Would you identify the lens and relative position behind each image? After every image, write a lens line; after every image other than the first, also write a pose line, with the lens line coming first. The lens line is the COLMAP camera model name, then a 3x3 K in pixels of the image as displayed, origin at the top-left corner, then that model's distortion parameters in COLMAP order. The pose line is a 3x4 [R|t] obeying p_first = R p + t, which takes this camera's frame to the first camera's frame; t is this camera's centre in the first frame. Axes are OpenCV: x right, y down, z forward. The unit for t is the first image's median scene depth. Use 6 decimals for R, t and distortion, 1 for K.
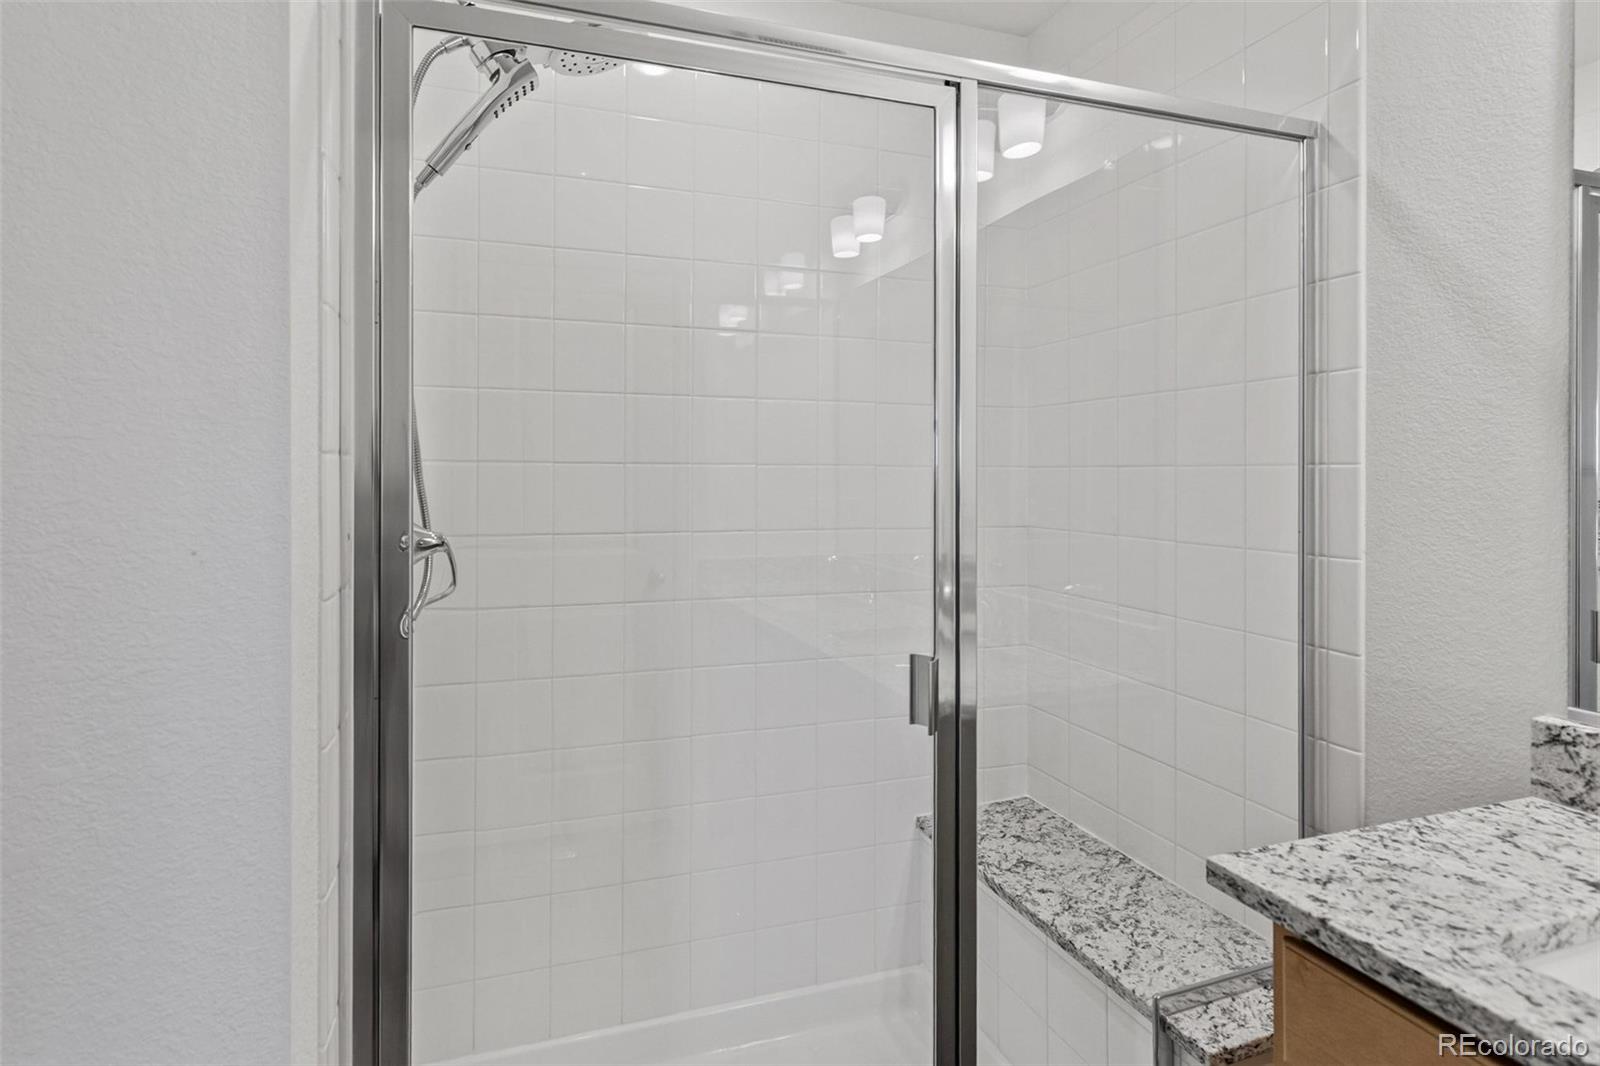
lens RADIAL K [[809.8, 0, 728.8], [0, 809.8, 469.4], [0, 0, 1]] dist [0.005645, 0.000583]
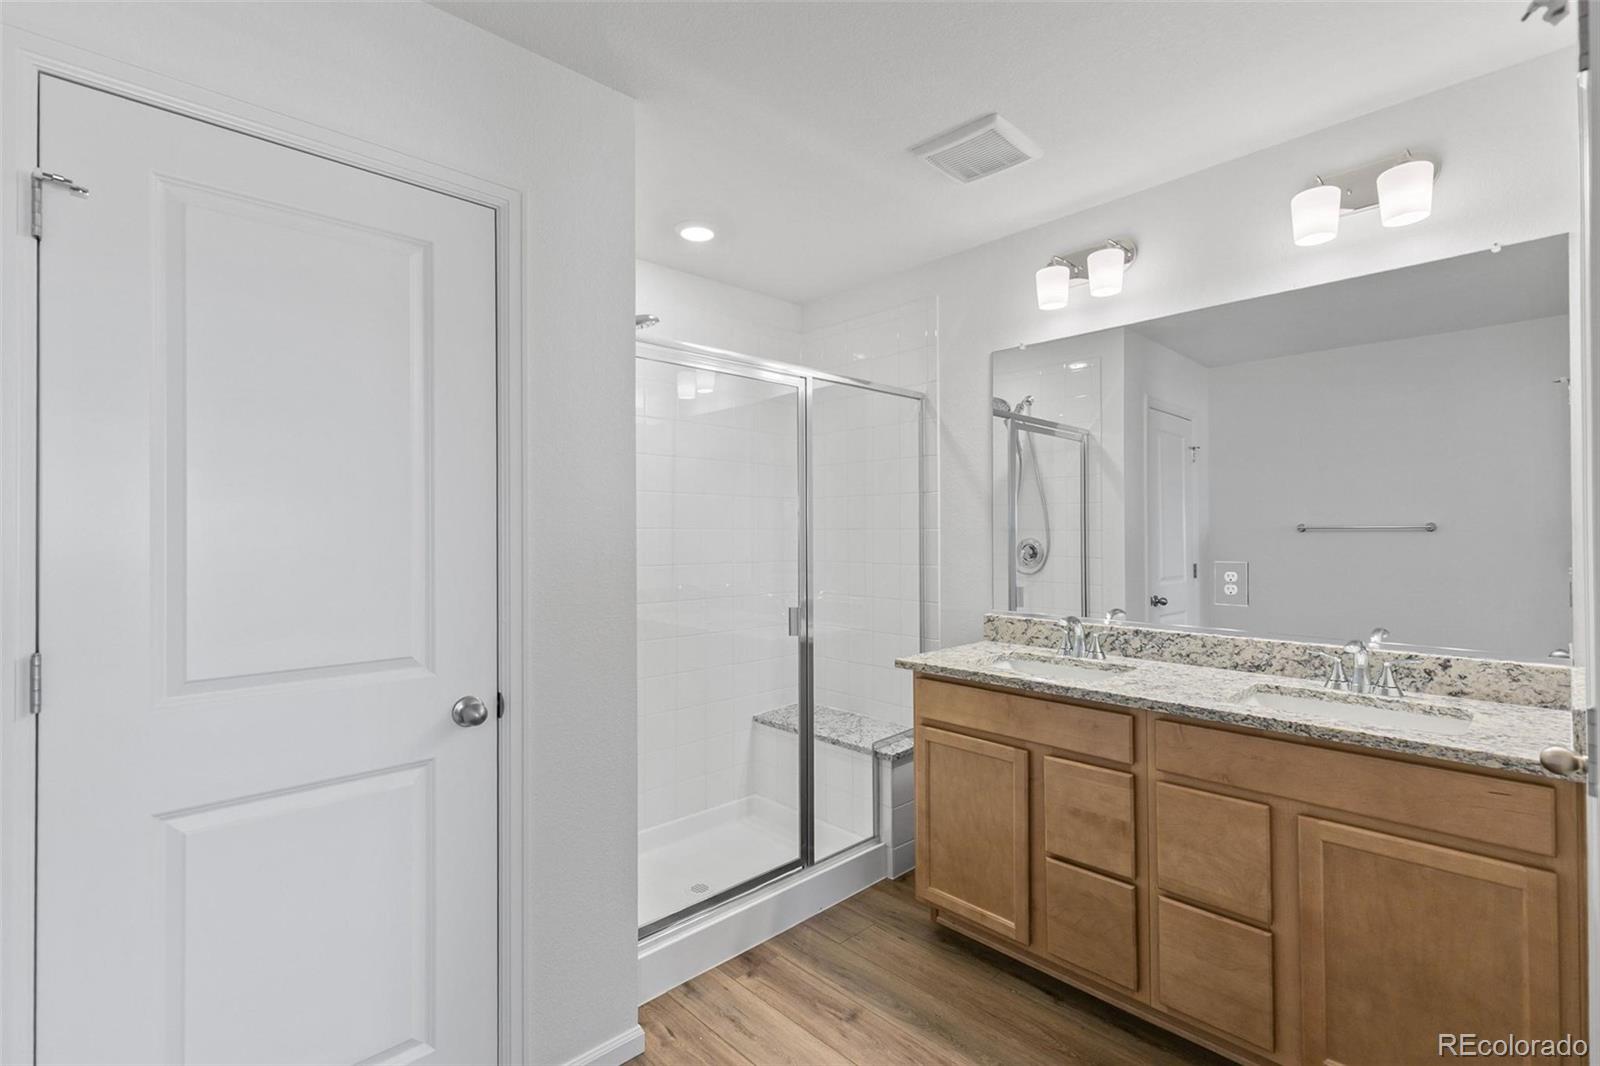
lens RADIAL K [[733.2, 0, 803.6], [0, 733.2, 514.2], [0, 0, 1]] dist [0.008448, -0.000091]
pose [[0.897686, 0.004186, 0.440616, -0.641502], [0.004396, 0.999820, -0.018456, -0.012225], [-0.440614, 0.018504, 0.897506, -0.913073]]
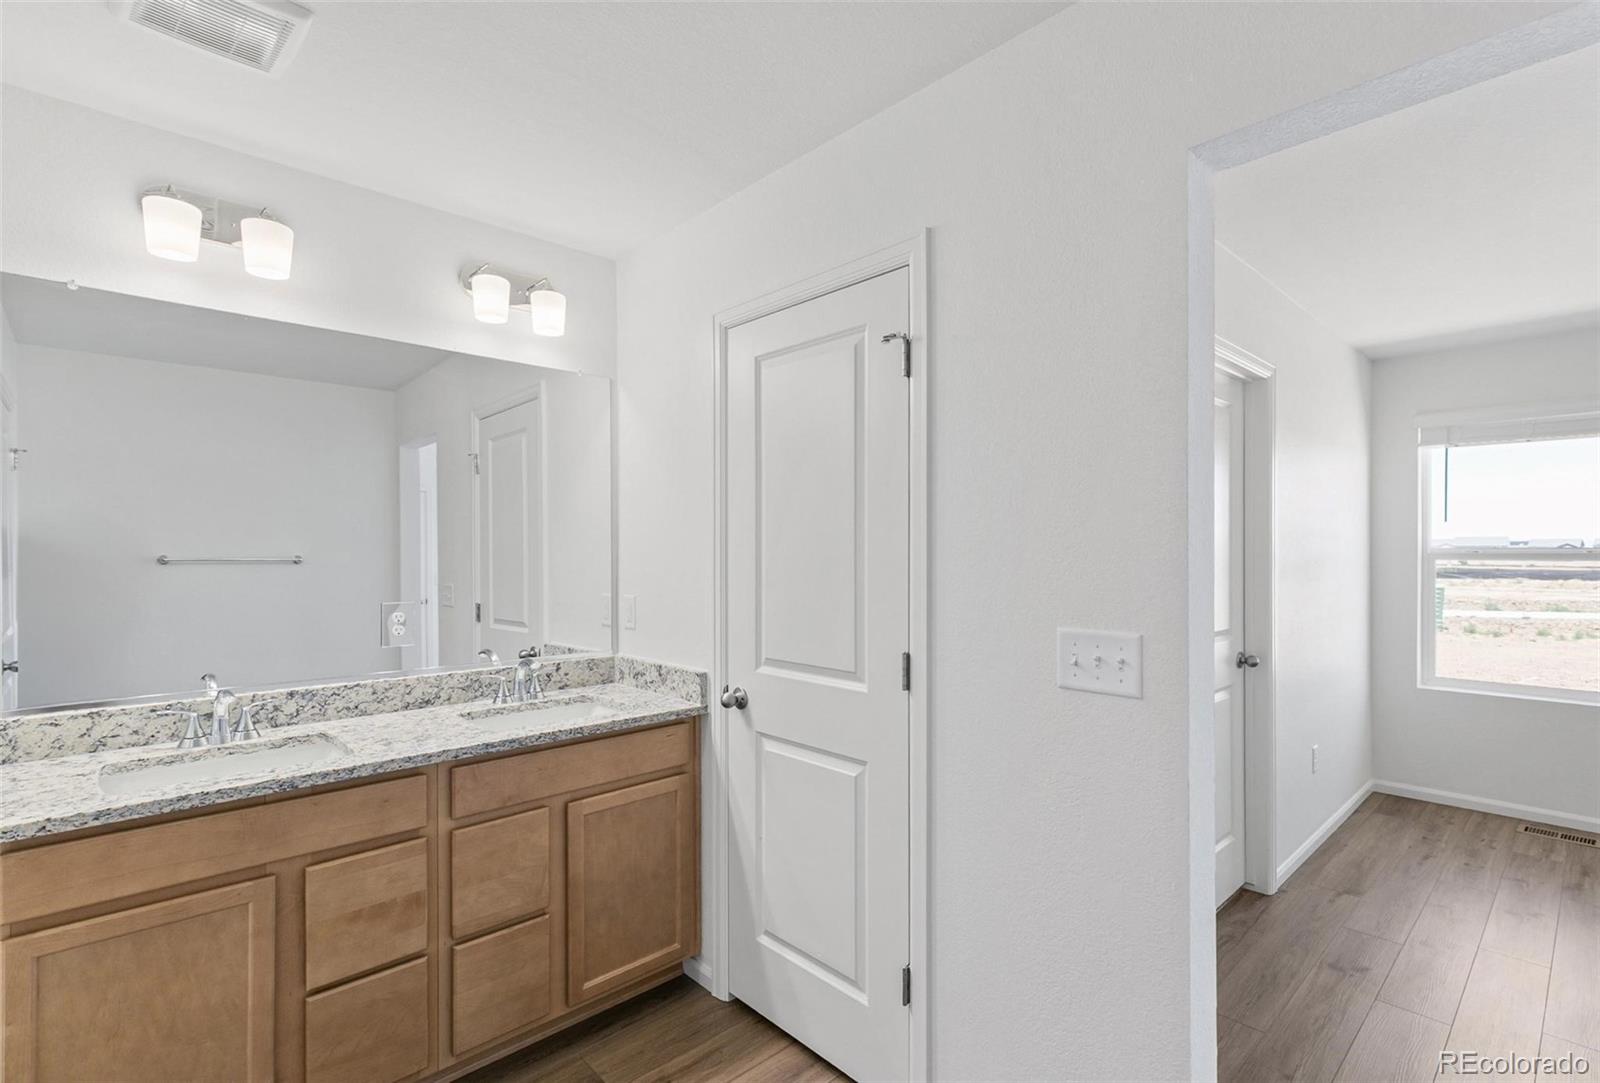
lens RADIAL K [[746.4, 0, 754.0], [0, 746.4, 561.2], [0, 0, 1]] dist [0.001323, 0.000626]
pose [[-0.401427, -0.002342, 0.915888, -0.905766], [0.004709, 0.999978, 0.004621, -0.029225], [-0.915879, 0.006168, -0.401408, 0.109863]]
